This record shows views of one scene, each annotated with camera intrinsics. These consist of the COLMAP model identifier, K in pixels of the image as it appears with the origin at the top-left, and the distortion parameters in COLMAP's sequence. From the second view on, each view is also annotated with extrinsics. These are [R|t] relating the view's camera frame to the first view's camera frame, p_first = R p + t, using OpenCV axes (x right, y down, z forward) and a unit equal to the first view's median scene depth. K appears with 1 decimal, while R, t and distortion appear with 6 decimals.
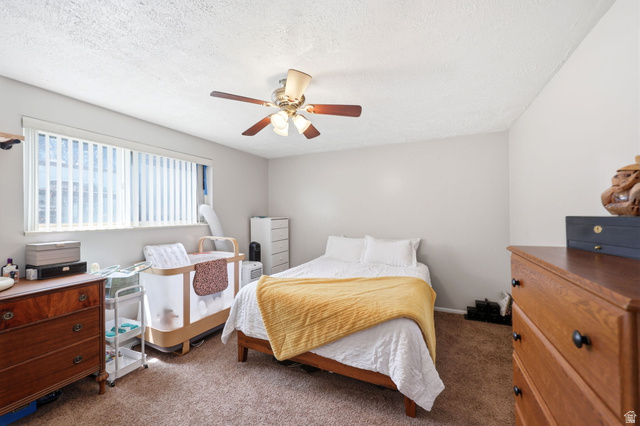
lens RADIAL K [[258.3, 0, 319.3], [0, 258.3, 212.0], [0, 0, 1]] dist [-0.000509, 0.000472]
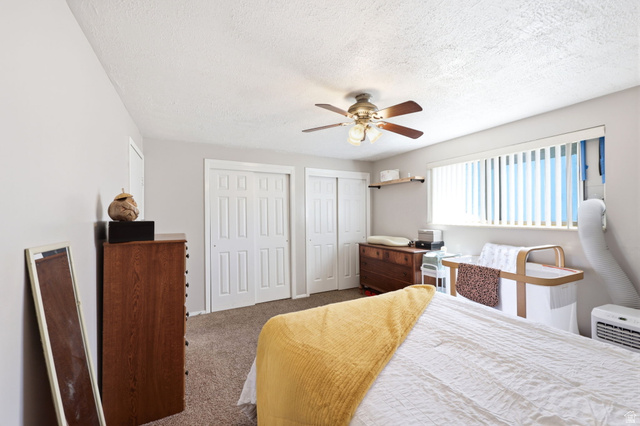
lens RADIAL K [[258.3, 0, 319.0], [0, 258.3, 214.7], [0, 0, 1]] dist [-0.000509, 0.000472]
pose [[-0.617088, 0.007924, -0.786854, 0.600576], [0.012450, 0.999922, 0.000306, 0.001314], [0.786796, -0.009607, -0.617139, 1.055476]]
